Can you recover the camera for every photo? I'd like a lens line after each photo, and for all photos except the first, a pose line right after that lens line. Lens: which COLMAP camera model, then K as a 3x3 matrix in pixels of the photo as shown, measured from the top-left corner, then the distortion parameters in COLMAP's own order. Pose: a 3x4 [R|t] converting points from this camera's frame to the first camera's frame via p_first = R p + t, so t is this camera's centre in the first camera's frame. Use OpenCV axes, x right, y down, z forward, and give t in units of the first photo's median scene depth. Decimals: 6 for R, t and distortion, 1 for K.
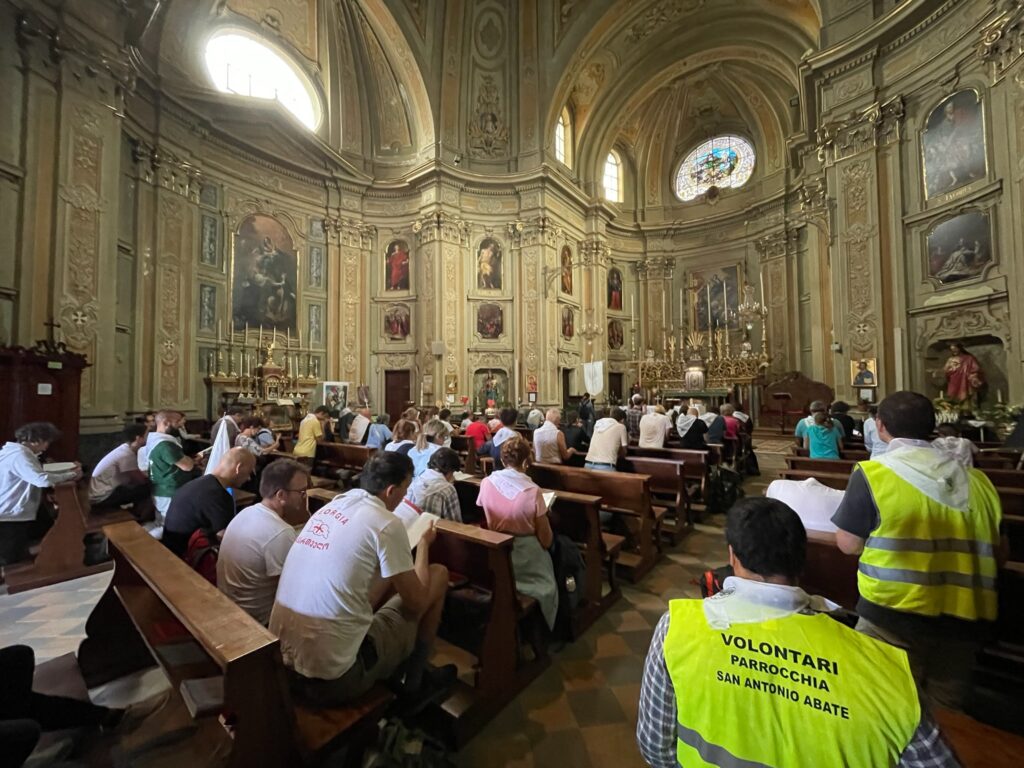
lens RADIAL K [[409.8, 0, 512.0], [0, 409.8, 384.0], [0, 0, 1]] dist [-0.008699, -0.000088]
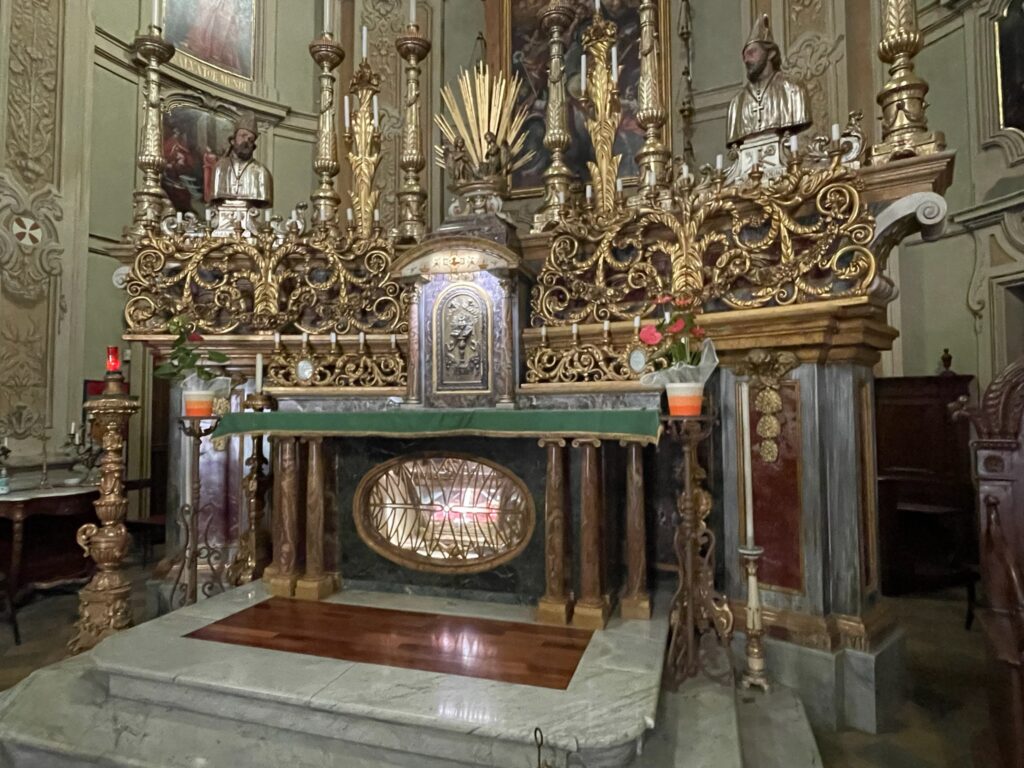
lens RADIAL K [[623.9, 0, 512.0], [0, 623.9, 384.0], [0, 0, 1]] dist [0.005983, -0.019804]
pose [[0.938474, 0.020348, 0.344749, 0.382161], [-0.015874, 0.999749, -0.015798, 0.013686], [-0.344984, 0.009353, 0.938562, 0.766705]]
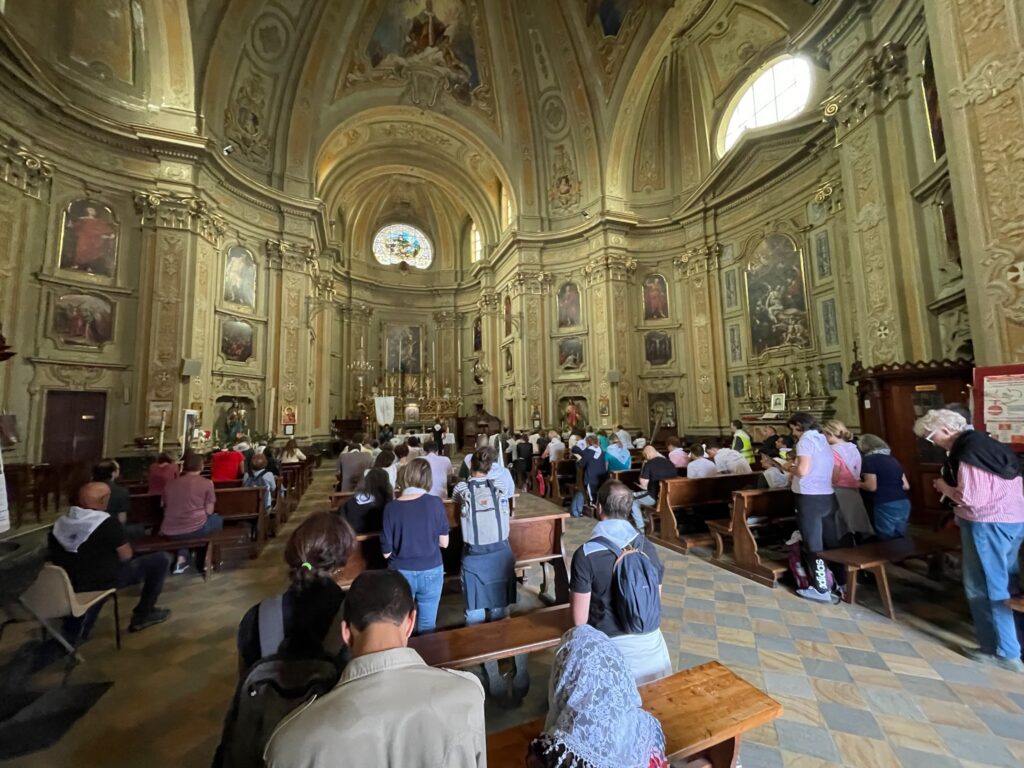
lens RADIAL K [[409.8, 0, 512.0], [0, 409.8, 384.0], [0, 0, 1]] dist [-0.008699, -0.000088]
pose [[0.530207, 0.076458, 0.844414, -0.465639], [-0.008406, 0.996351, -0.084937, 0.003716], [-0.847827, 0.037936, 0.528915, 0.065151]]
